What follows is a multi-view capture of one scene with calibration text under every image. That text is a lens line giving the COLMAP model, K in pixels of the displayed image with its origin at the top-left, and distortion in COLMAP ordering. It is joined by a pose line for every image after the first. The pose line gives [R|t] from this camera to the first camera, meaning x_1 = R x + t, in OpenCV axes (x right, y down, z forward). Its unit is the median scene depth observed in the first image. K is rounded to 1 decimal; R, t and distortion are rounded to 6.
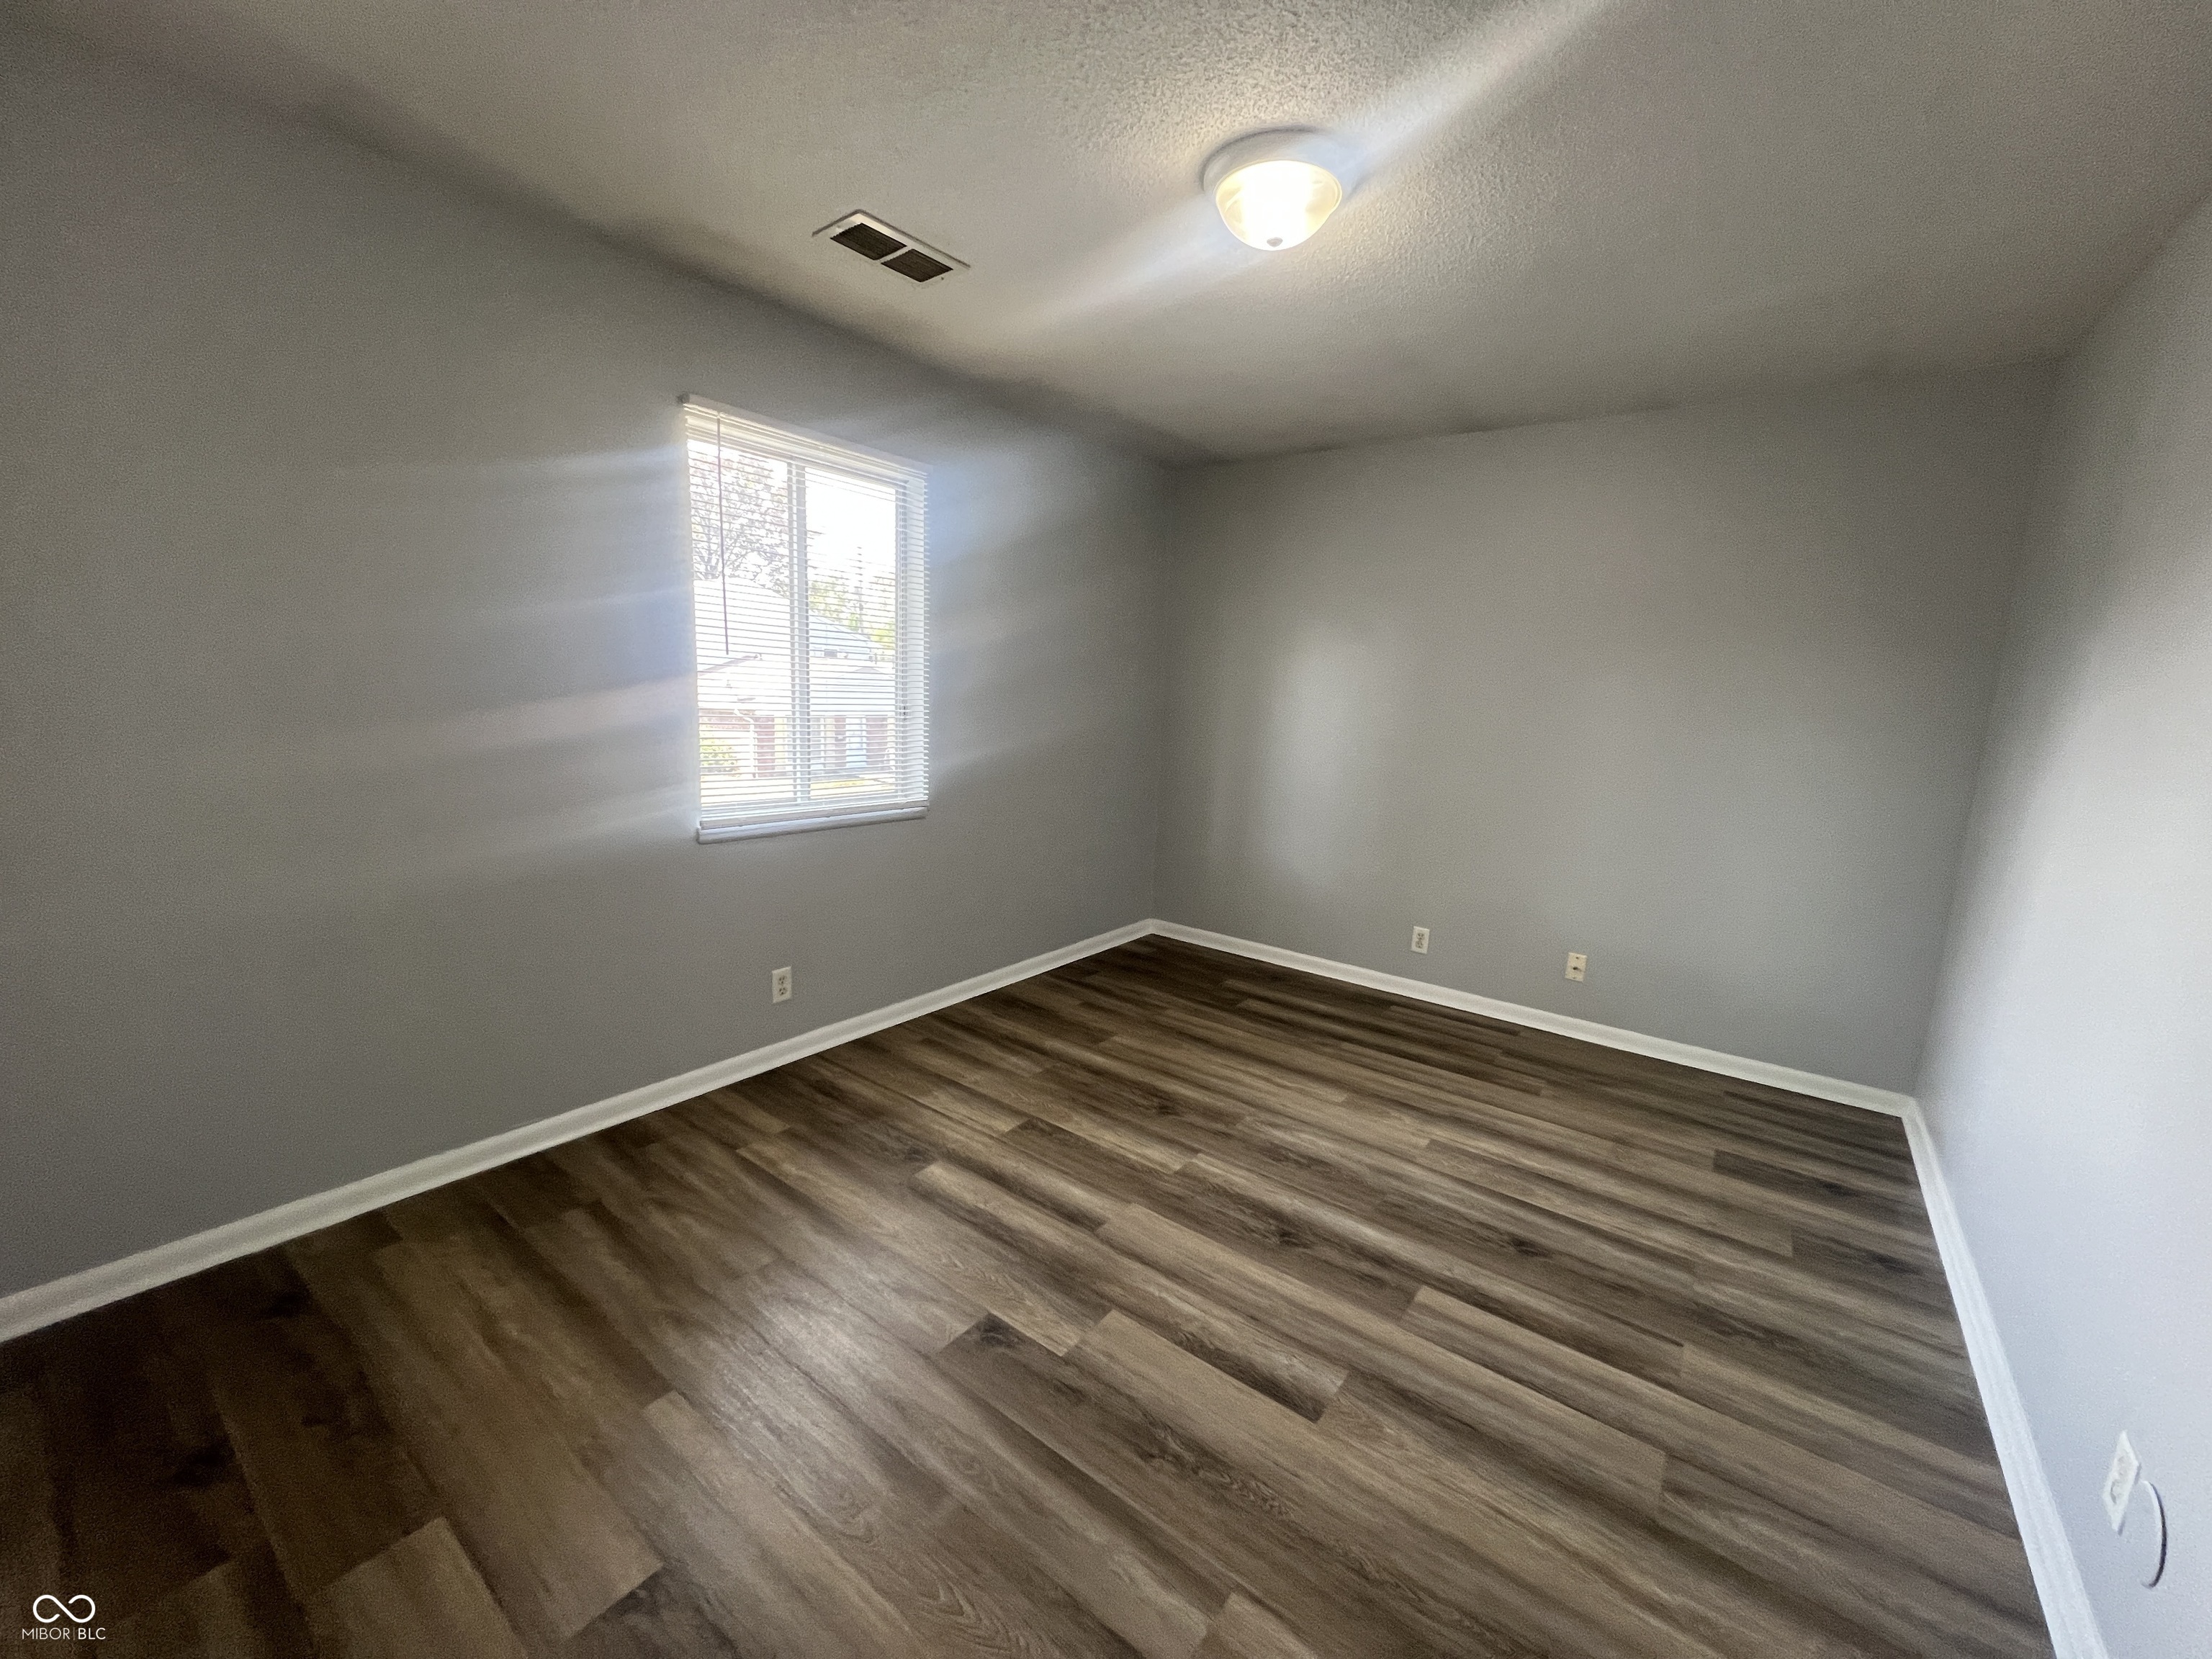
lens RADIAL K [[882.1, 0, 1109.7], [0, 882.1, 832.8], [0, 0, 1]] dist [0.000230, -0.000508]
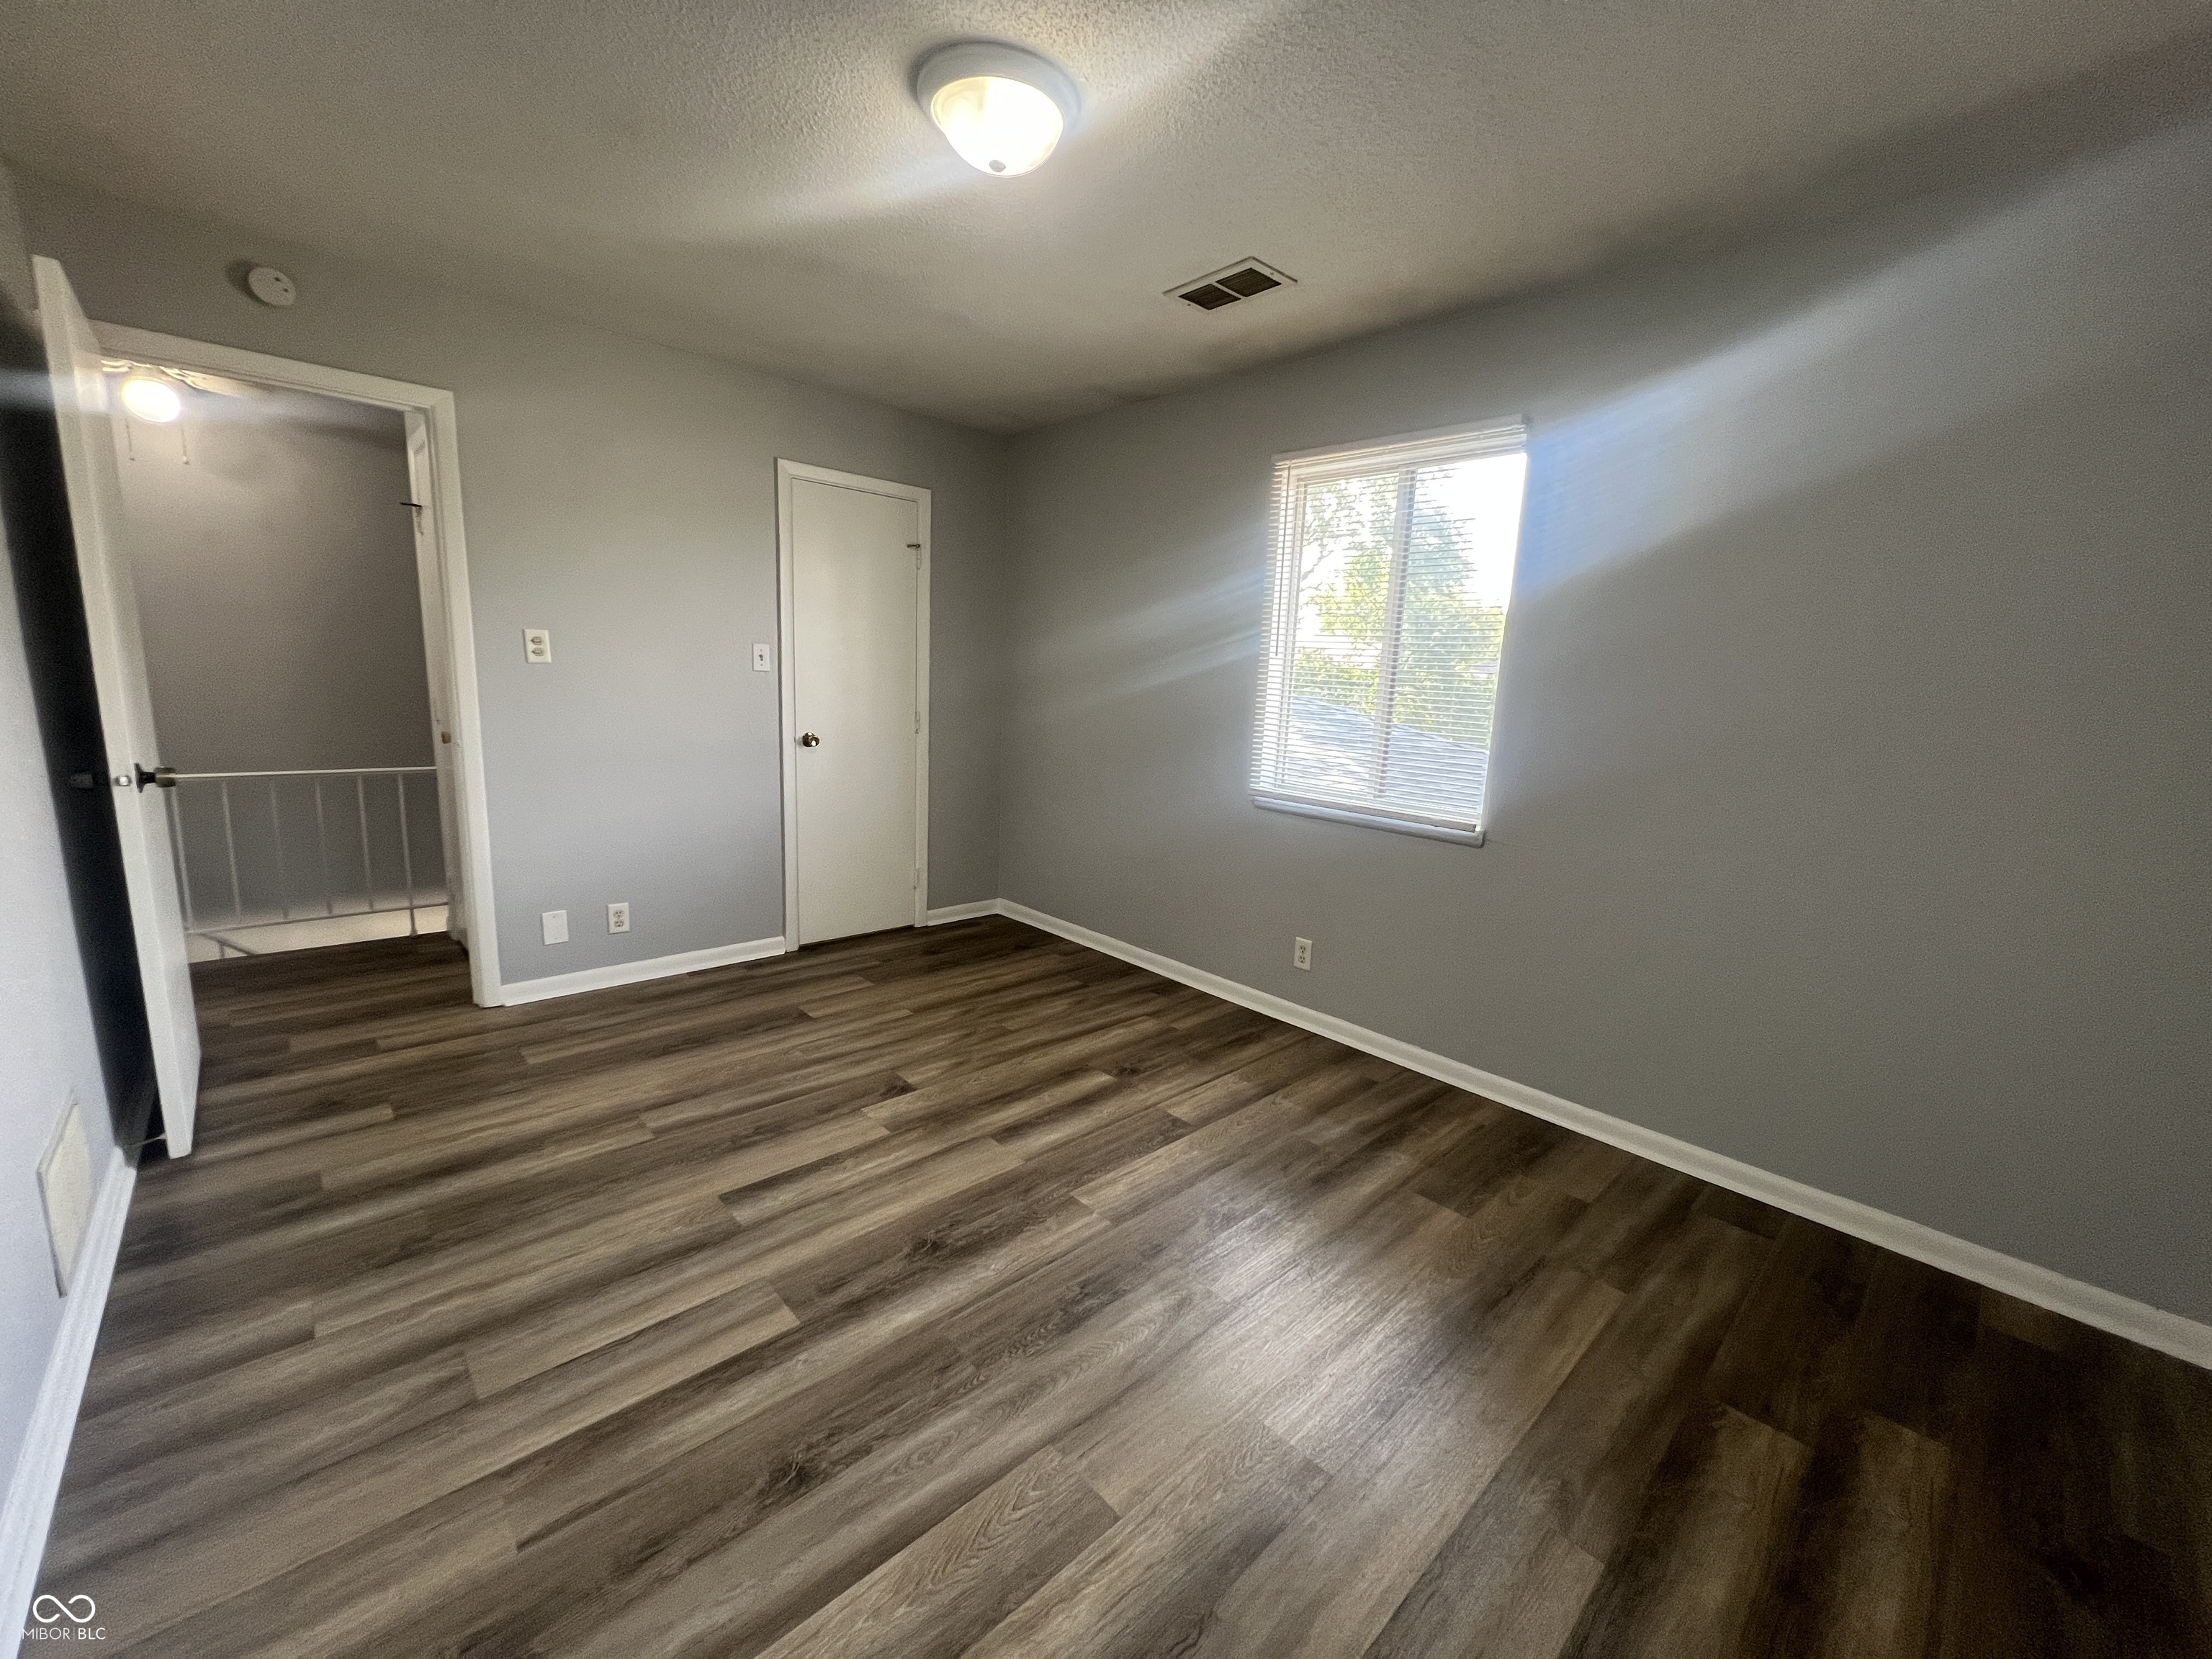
lens RADIAL K [[882.1, 0, 1100.5], [0, 882.1, 834.0], [0, 0, 1]] dist [0.000230, -0.000508]
pose [[-0.174764, 0.125024, -0.976641, 1.026868], [-0.219738, 0.961936, 0.162462, -0.134655], [0.959777, 0.242998, -0.140639, 1.226261]]
